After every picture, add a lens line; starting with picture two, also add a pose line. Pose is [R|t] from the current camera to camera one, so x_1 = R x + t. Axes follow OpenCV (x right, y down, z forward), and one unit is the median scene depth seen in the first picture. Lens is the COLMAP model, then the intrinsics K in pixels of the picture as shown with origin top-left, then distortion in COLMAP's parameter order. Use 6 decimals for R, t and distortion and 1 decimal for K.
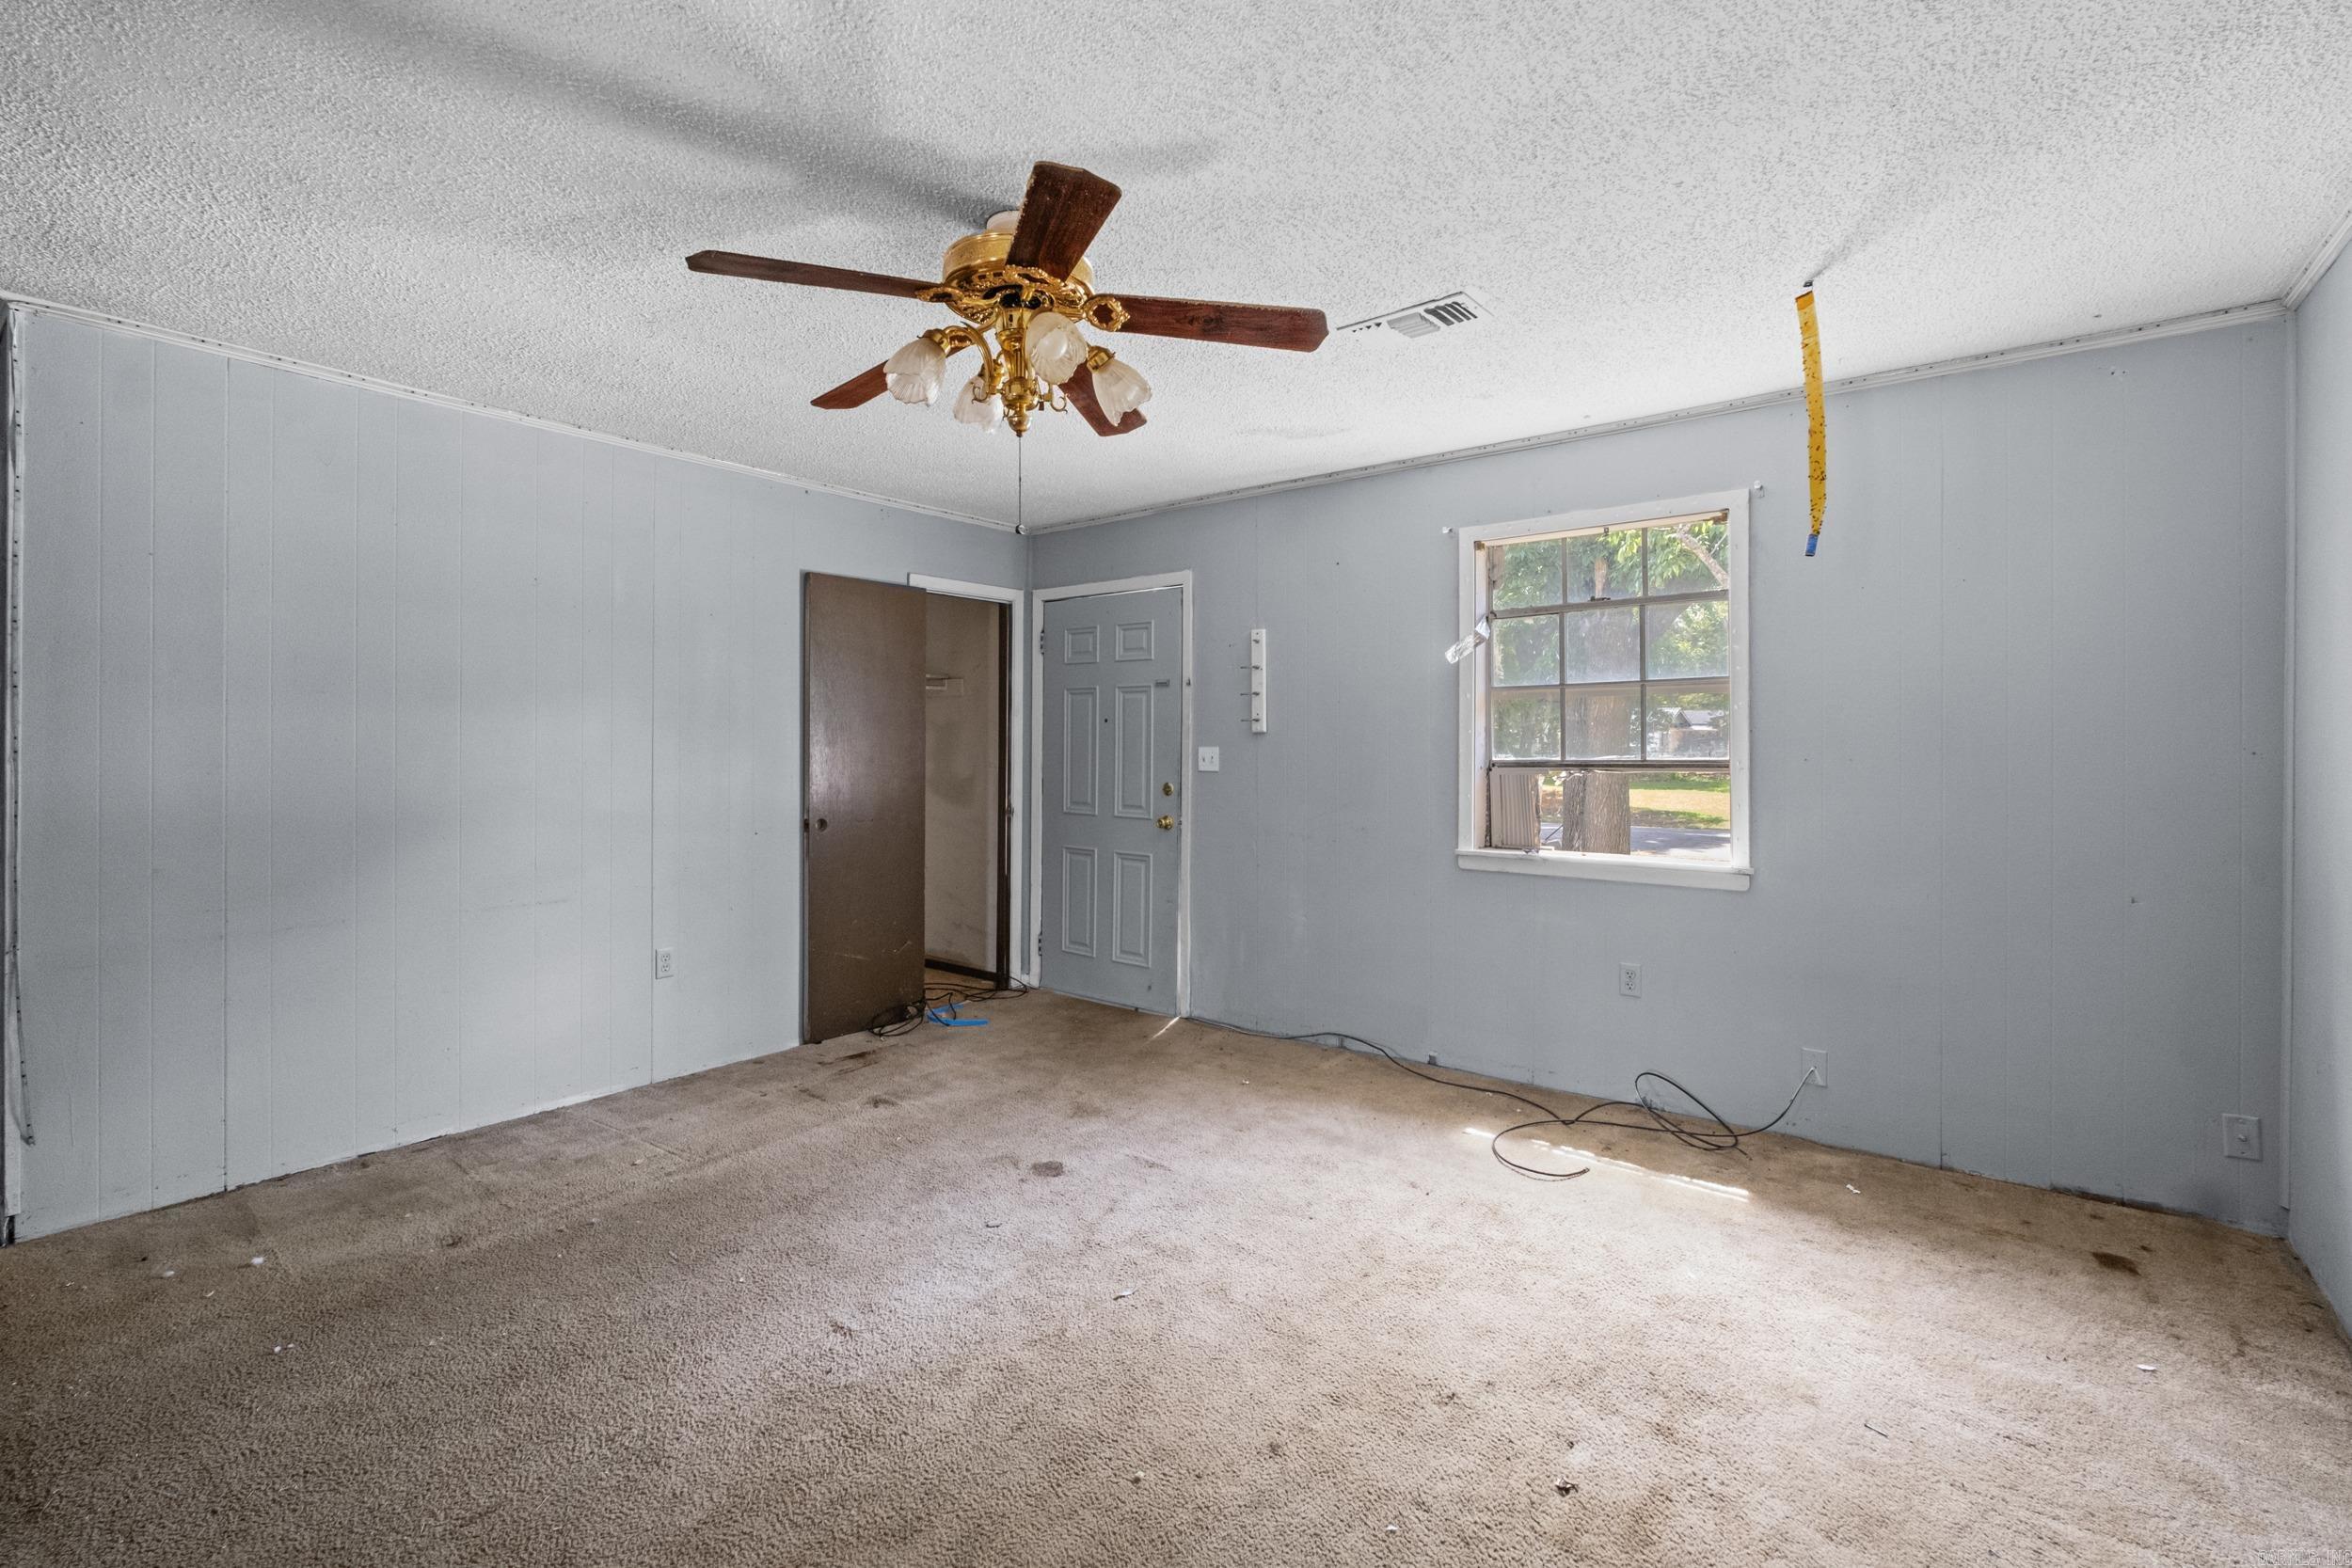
lens RADIAL K [[1033.3, 0, 1180.8], [0, 1033.3, 738.5], [0, 0, 1]] dist [-0.004531, -0.001404]
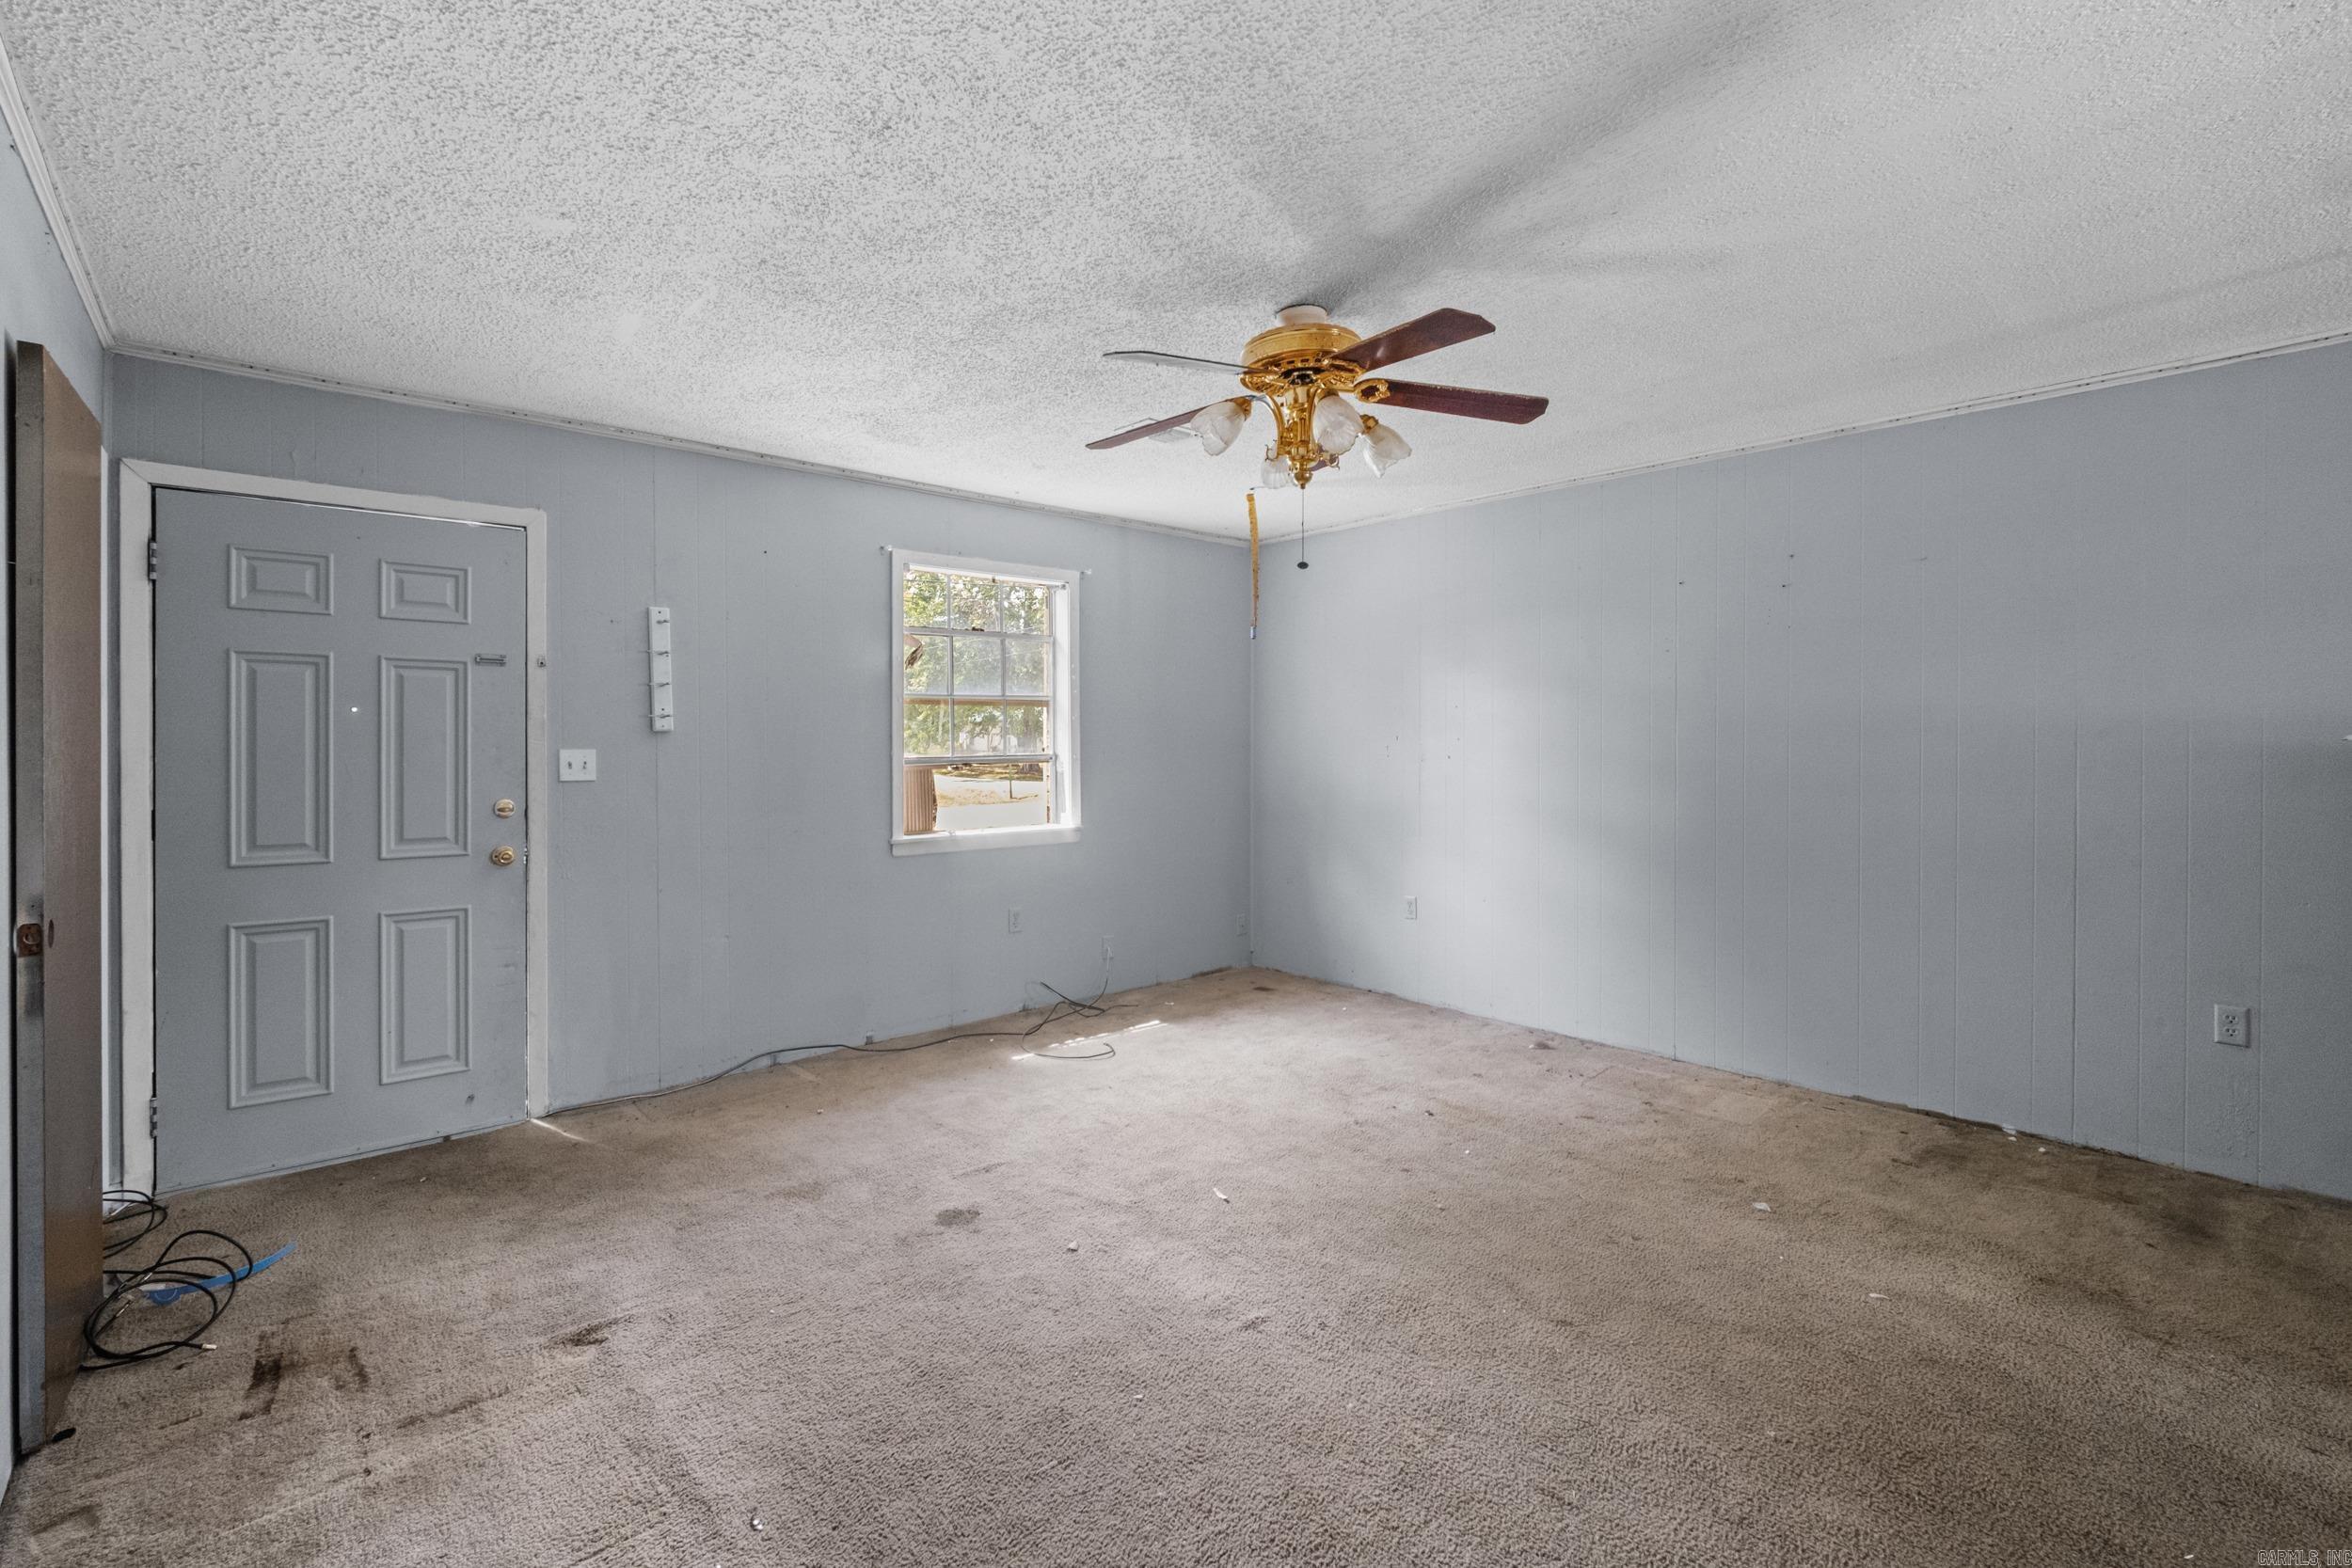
lens RADIAL K [[1033.3, 0, 1156.2], [0, 1033.3, 735.4], [0, 0, 1]] dist [-0.004531, -0.001404]
pose [[0.187695, 0.006035, 0.982209, -0.804745], [-0.000009, 0.999981, -0.006142, 0.003457], [-0.982227, 0.001144, 0.187691, 0.543506]]
